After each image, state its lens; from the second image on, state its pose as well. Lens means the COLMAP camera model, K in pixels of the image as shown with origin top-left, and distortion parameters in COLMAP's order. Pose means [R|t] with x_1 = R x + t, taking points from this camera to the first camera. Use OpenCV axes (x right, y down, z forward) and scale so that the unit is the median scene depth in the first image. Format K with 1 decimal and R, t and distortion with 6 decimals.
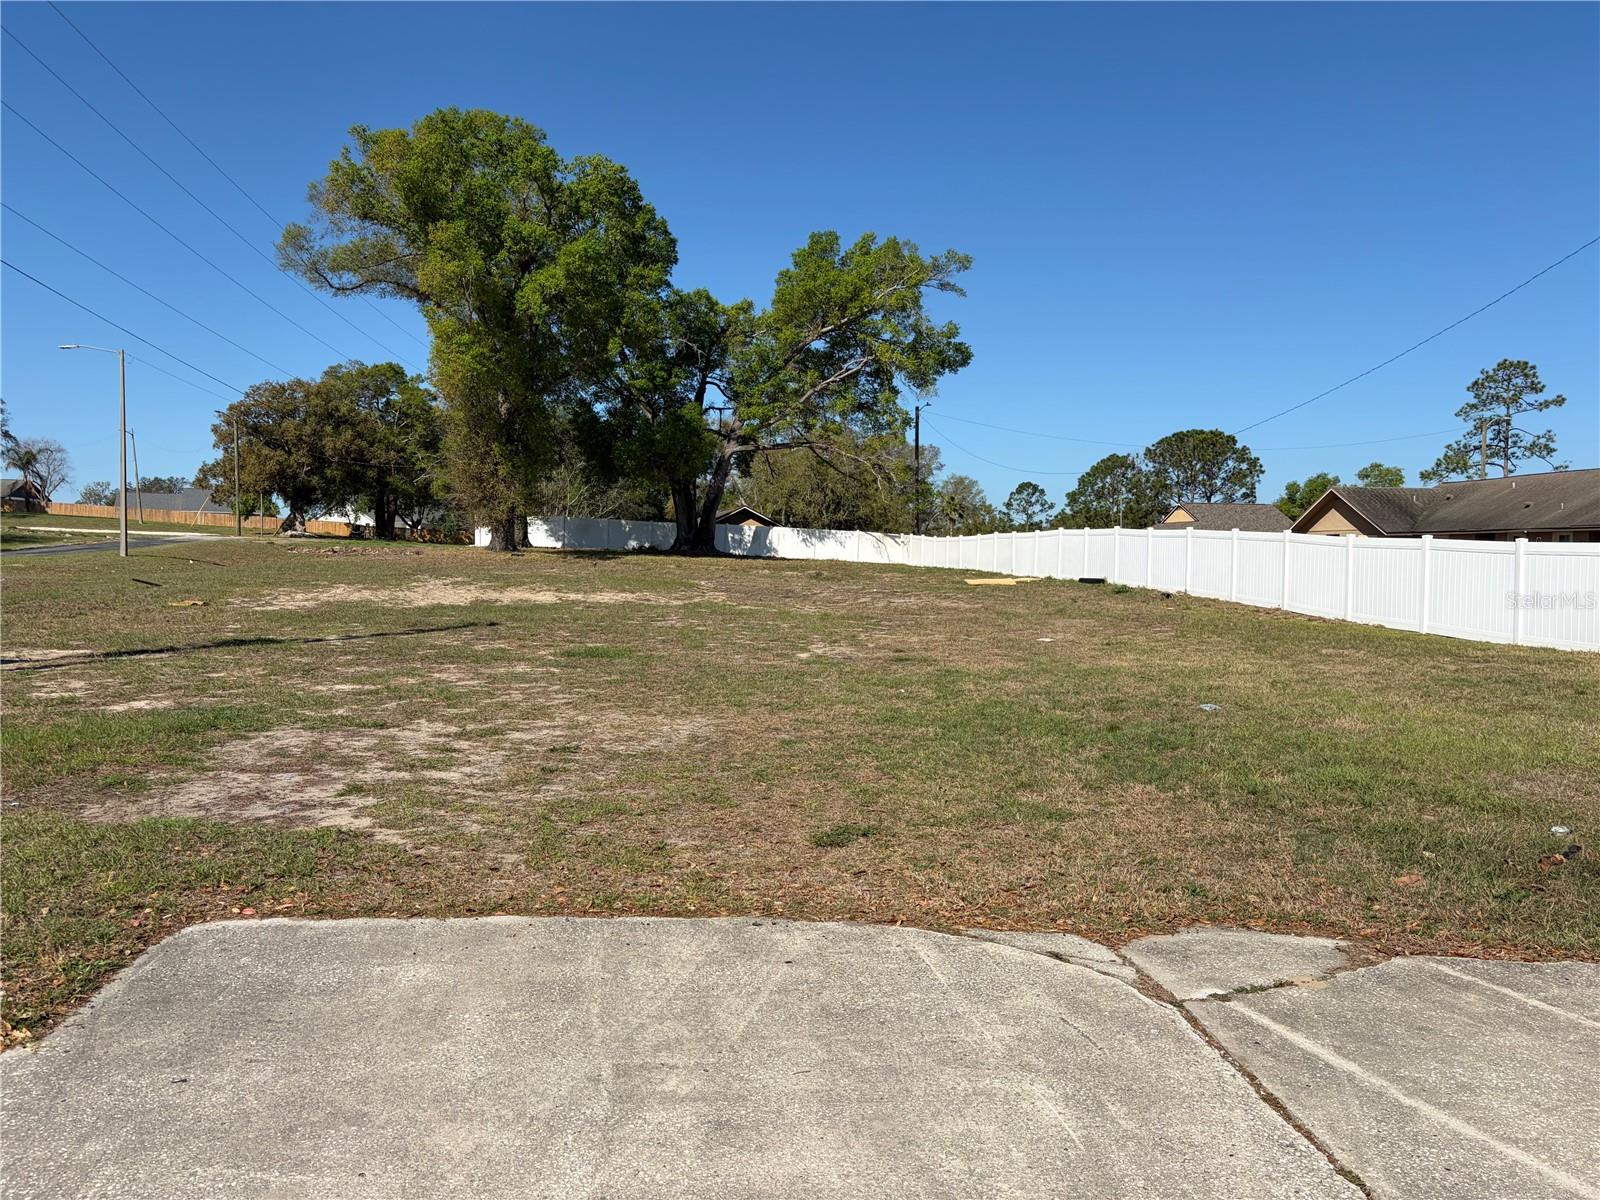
lens RADIAL K [[1216.2, 0, 829.5], [0, 1216.2, 604.3], [0, 0, 1]] dist [0.064746, -0.059611]
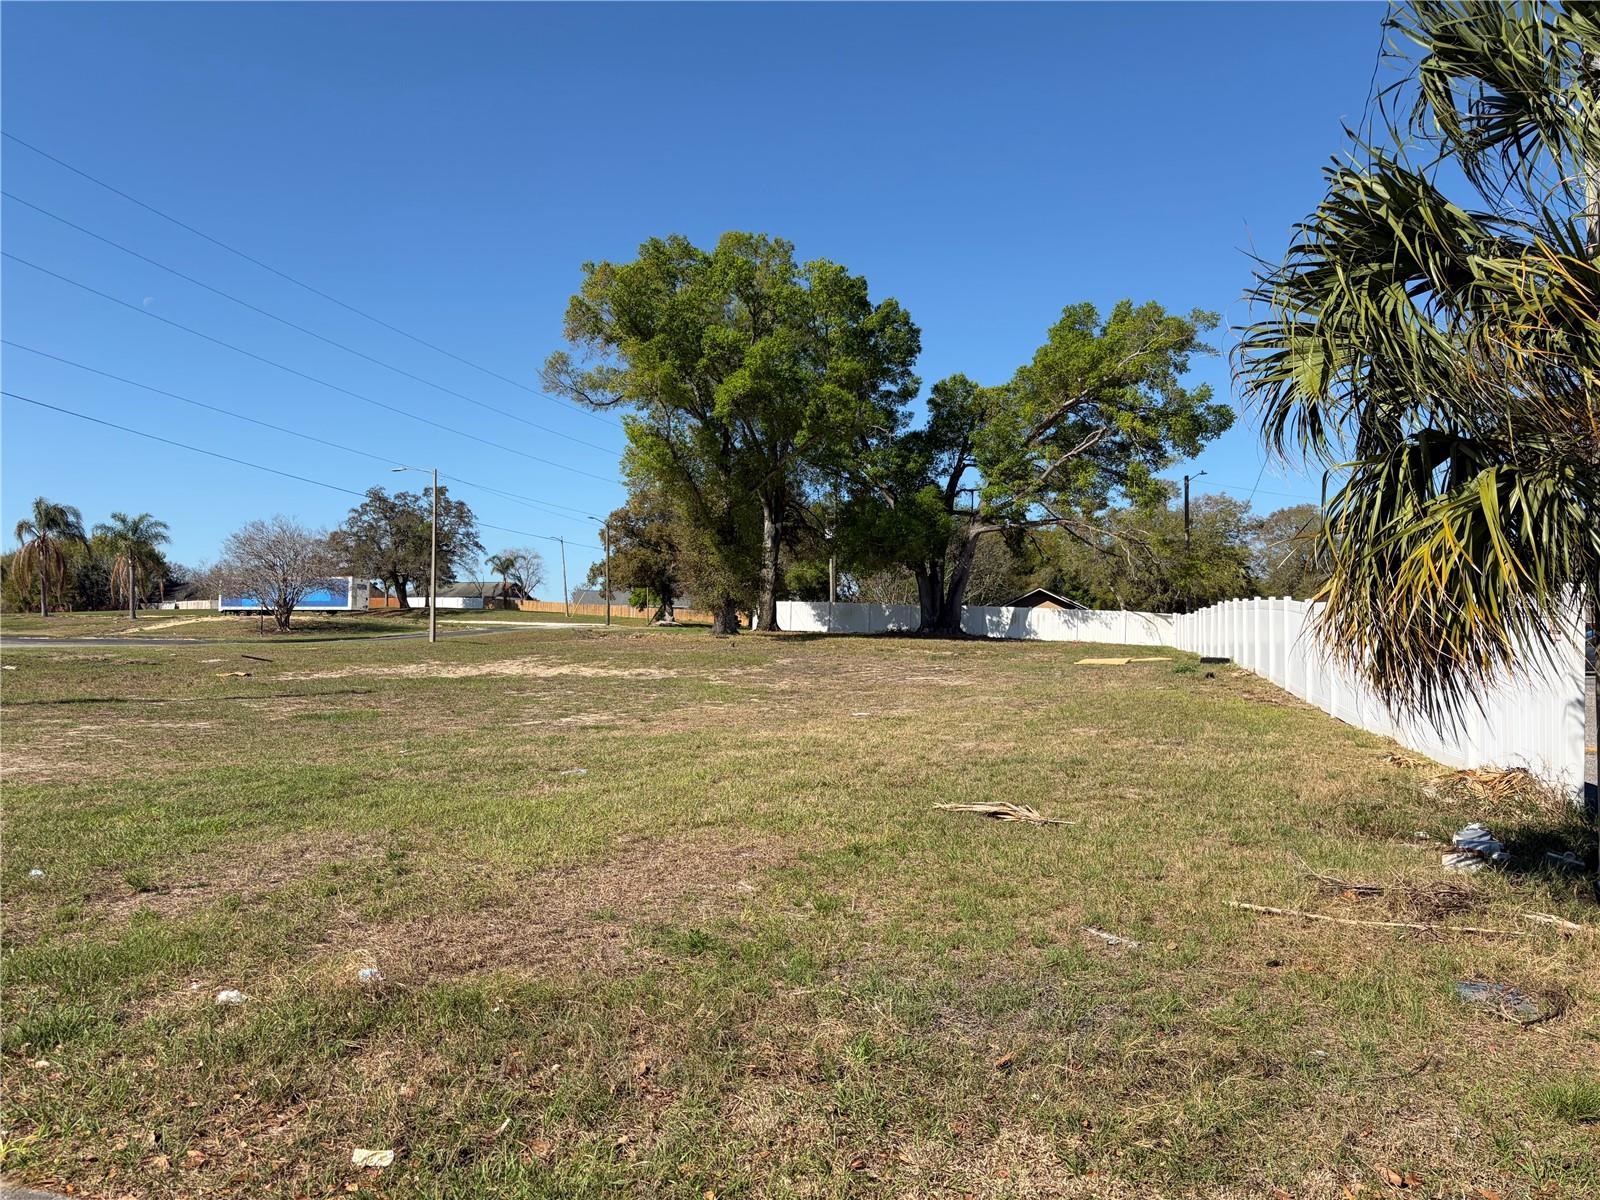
lens RADIAL K [[1221.2, 0, 800.0], [0, 1221.2, 600.0], [0, 0, 1]] dist [0.036625, -0.009561]
pose [[0.923632, -0.018316, -0.382844, 0.157055], [-0.010791, 0.997219, -0.073744, 0.003239], [0.383130, 0.072244, 0.920865, 0.035255]]
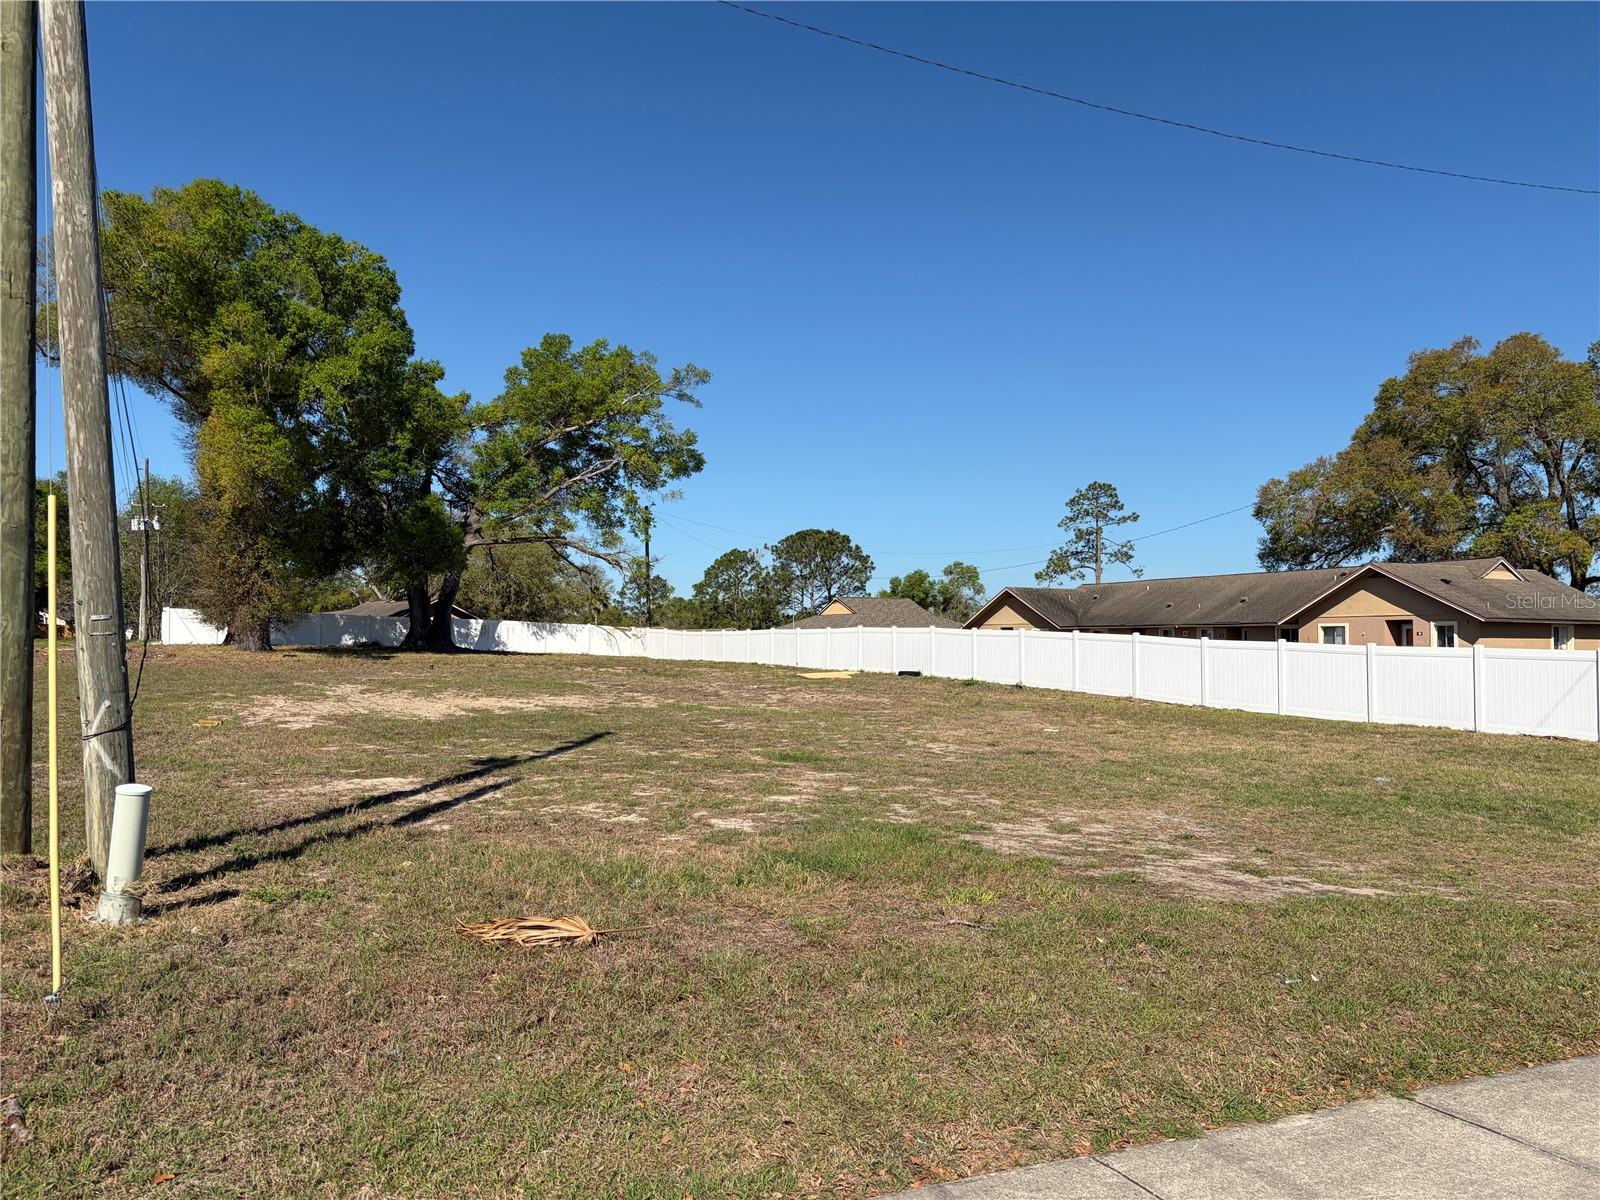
lens RADIAL K [[1196.1, 0, 802.8], [0, 1196.1, 627.5], [0, 0, 1]] dist [0.113743, -0.002749]
pose [[0.942032, -0.003434, 0.335505, -0.146610], [0.020466, 0.998674, -0.047244, -0.006590], [-0.334898, 0.051372, 0.940853, -0.012267]]
